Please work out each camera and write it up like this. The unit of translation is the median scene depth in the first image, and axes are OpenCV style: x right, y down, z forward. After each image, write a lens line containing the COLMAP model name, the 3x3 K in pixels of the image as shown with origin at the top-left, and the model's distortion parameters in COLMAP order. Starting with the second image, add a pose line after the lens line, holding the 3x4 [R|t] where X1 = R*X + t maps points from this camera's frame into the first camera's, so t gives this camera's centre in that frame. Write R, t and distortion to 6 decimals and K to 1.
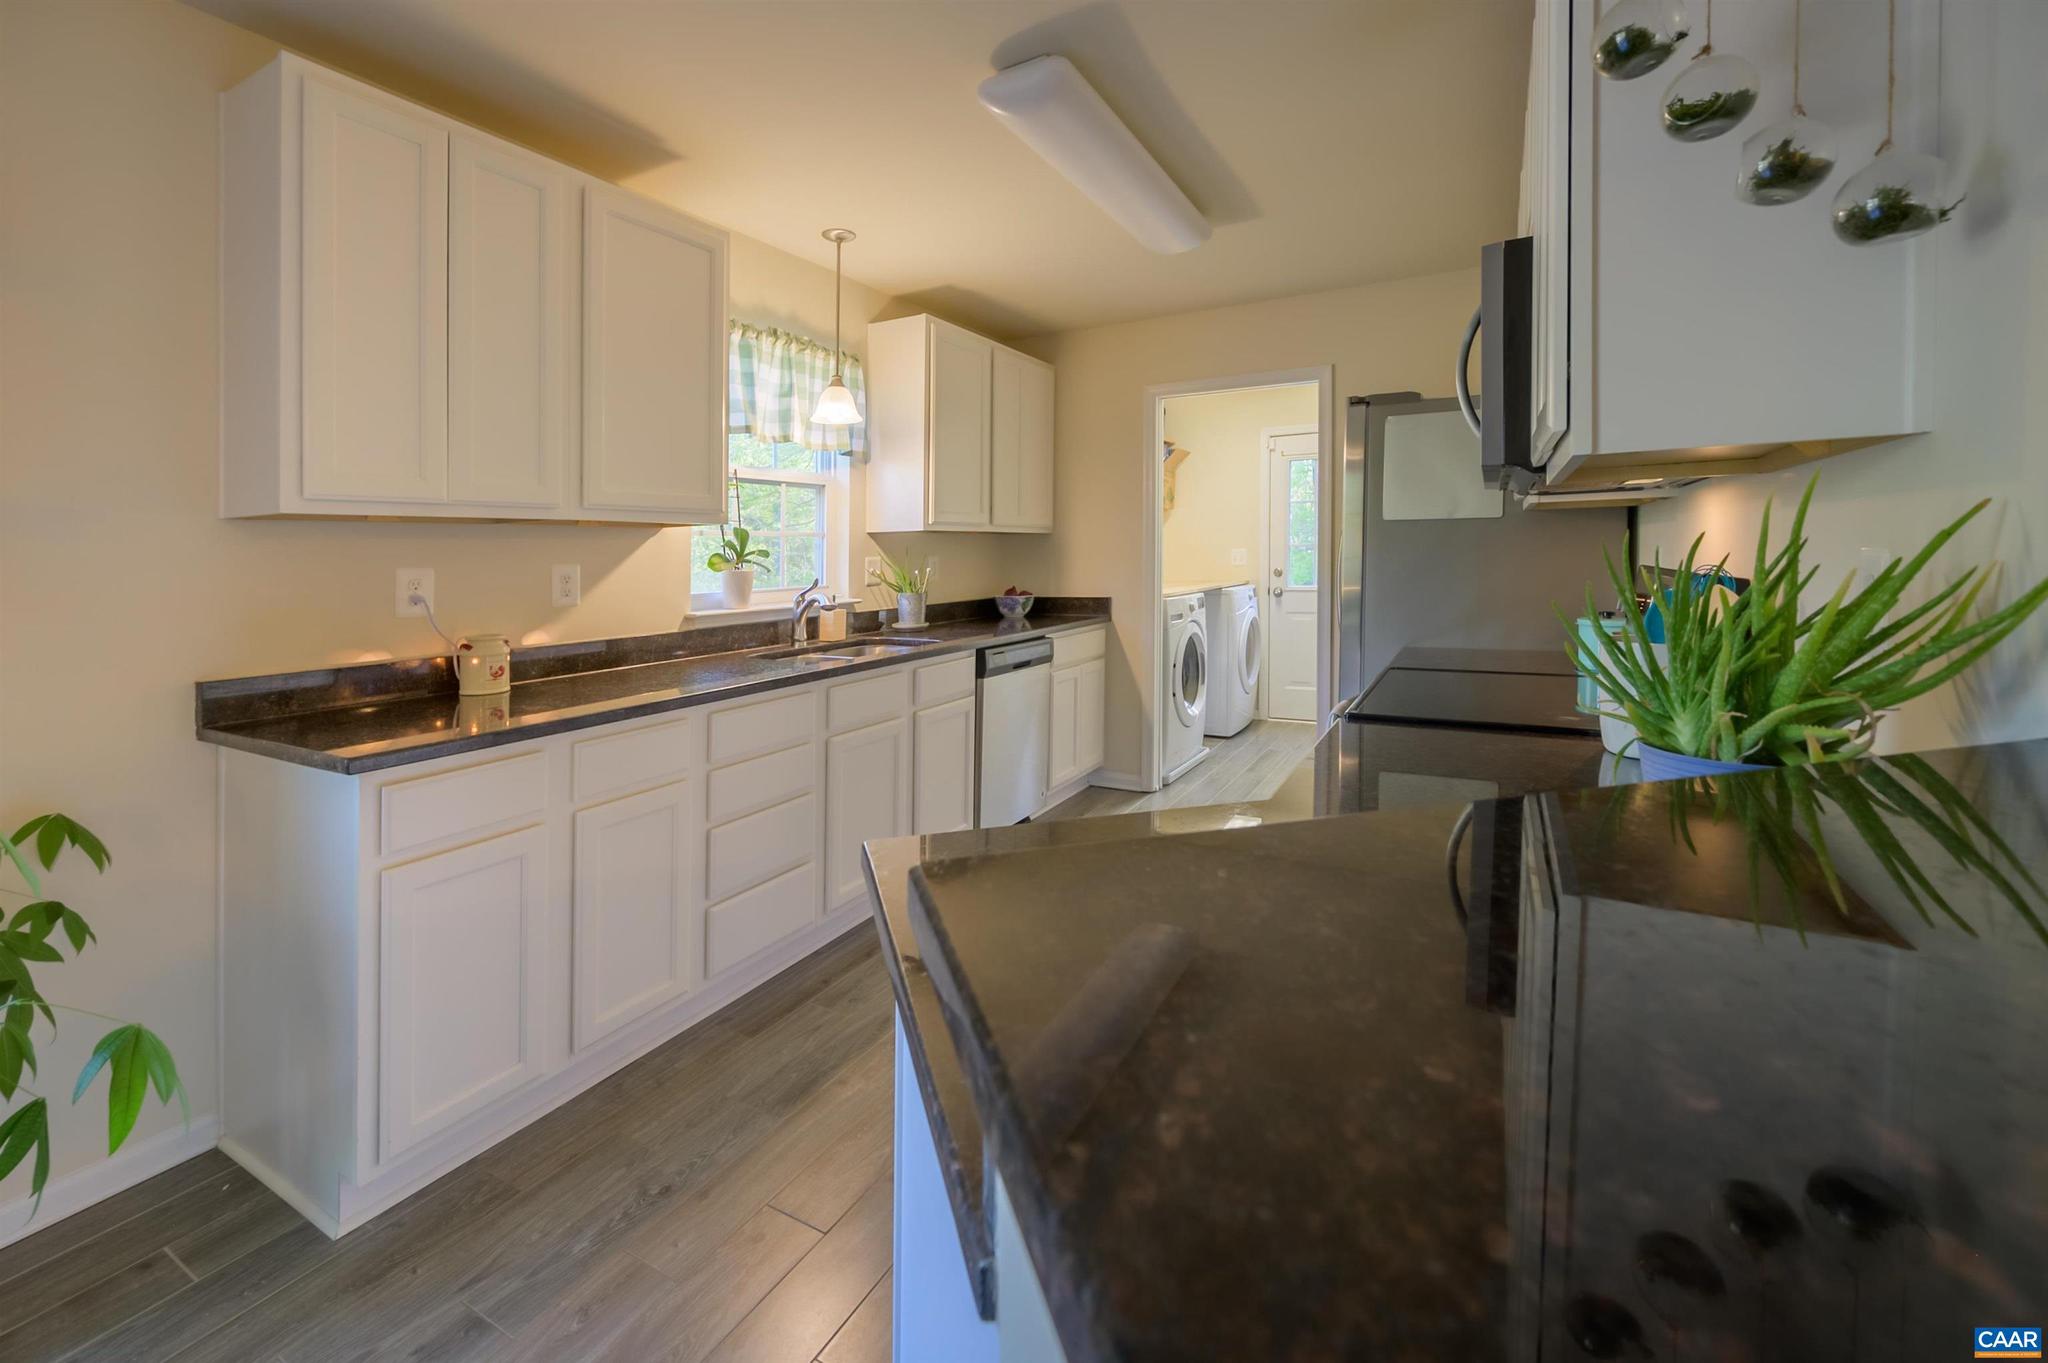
lens RADIAL K [[853.6, 0, 997.8], [0, 853.6, 557.8], [0, 0, 1]] dist [0.002589, -0.000570]
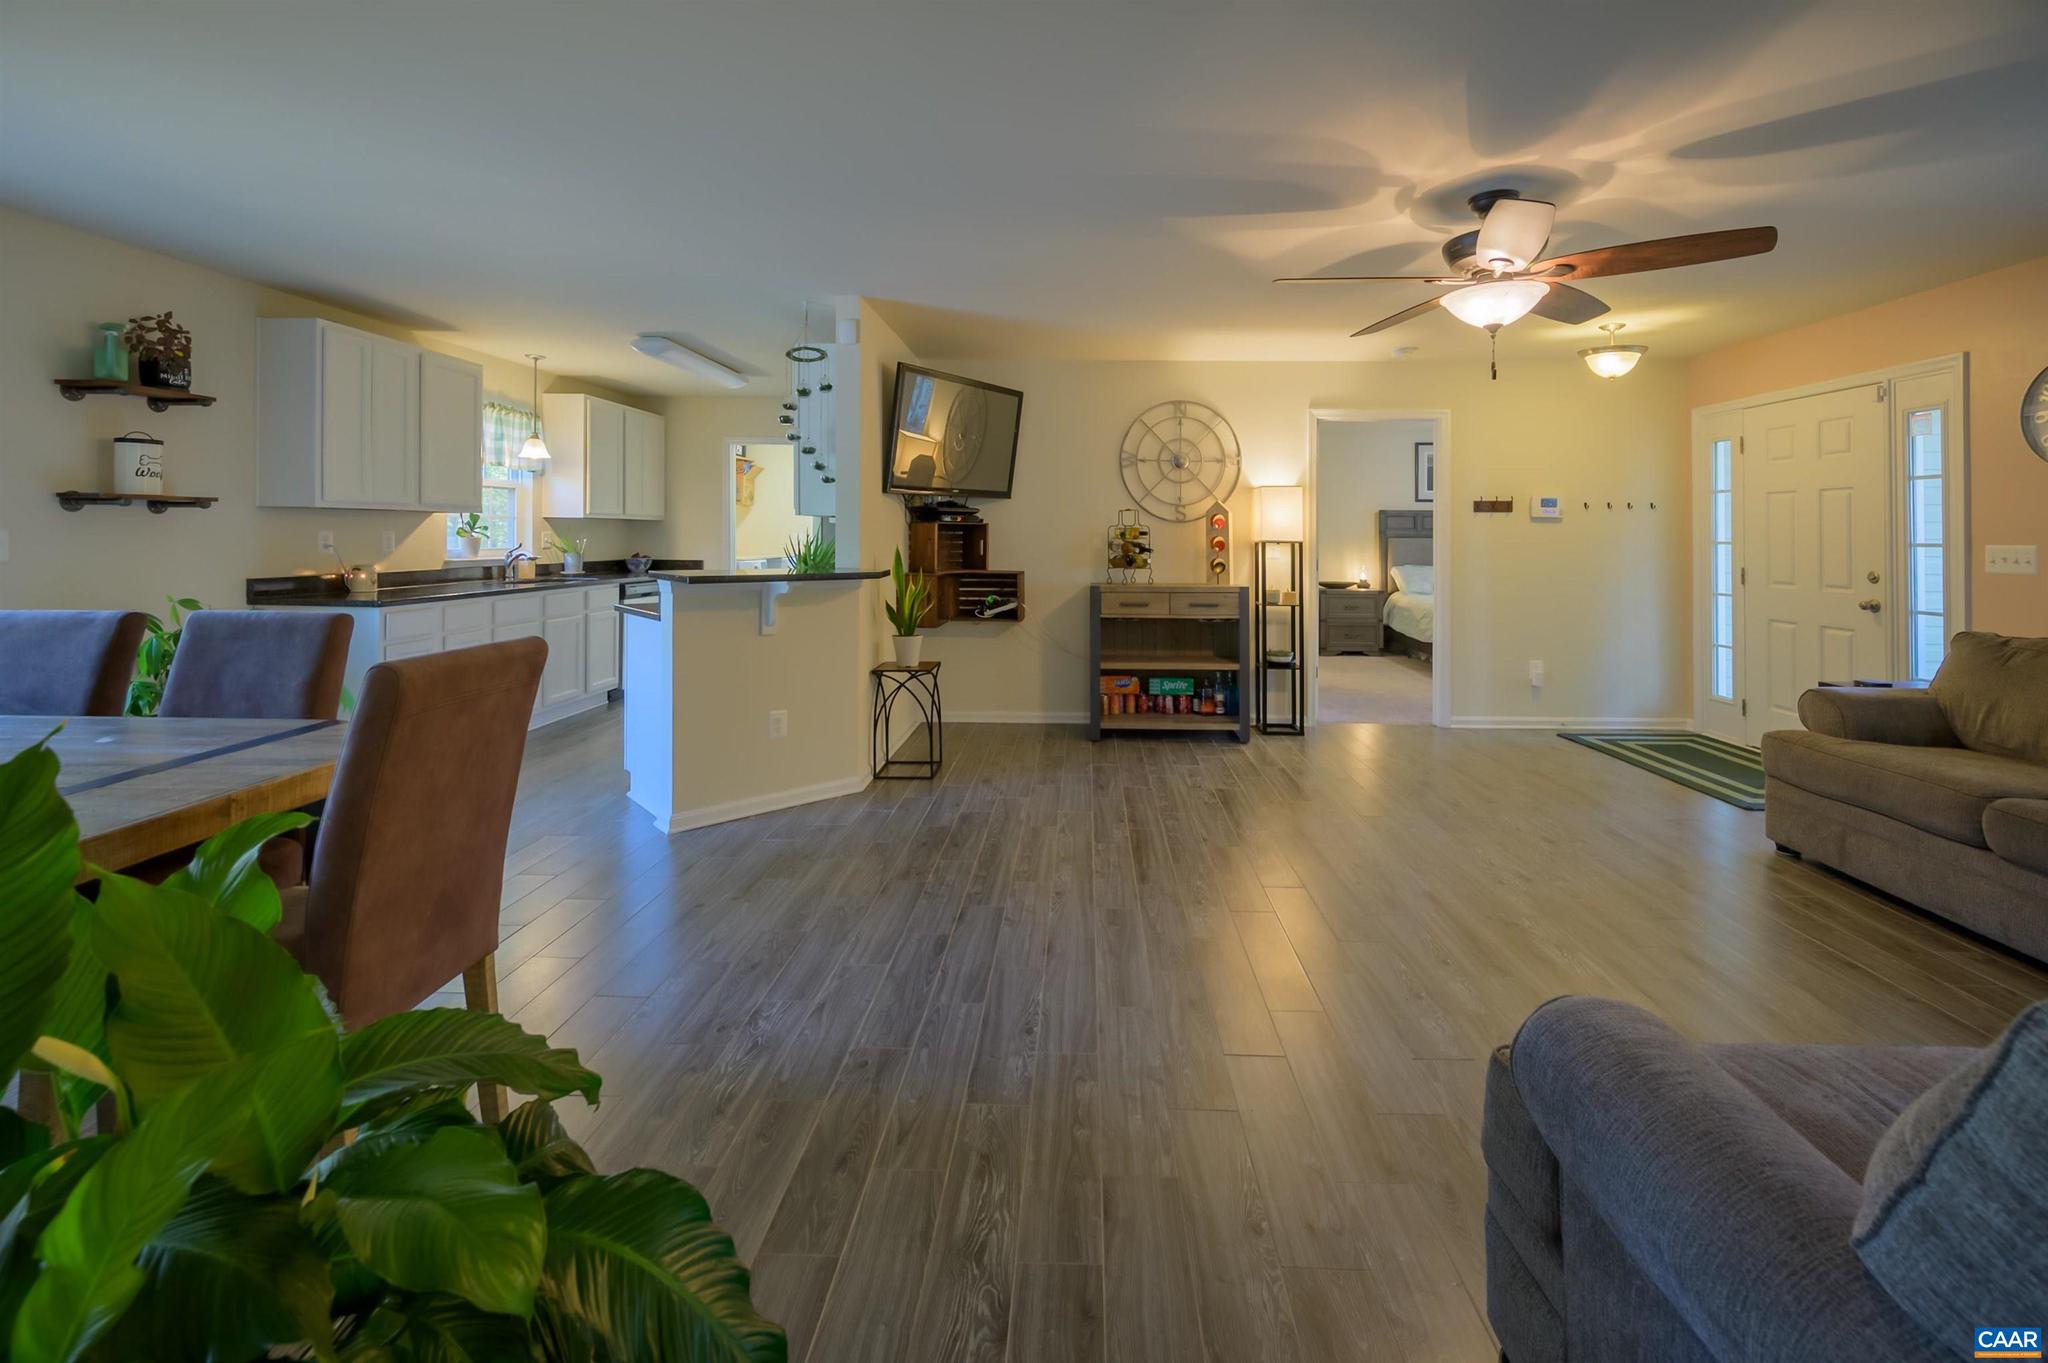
lens RADIAL K [[853.6, 0, 1064.9], [0, 853.6, 537.1], [0, 0, 1]] dist [0.002589, -0.000570]
pose [[0.876844, 0.000218, 0.480775, -0.070559], [0.006806, 0.999894, -0.012868, 0.043656], [-0.480727, 0.014555, 0.876750, -1.135895]]
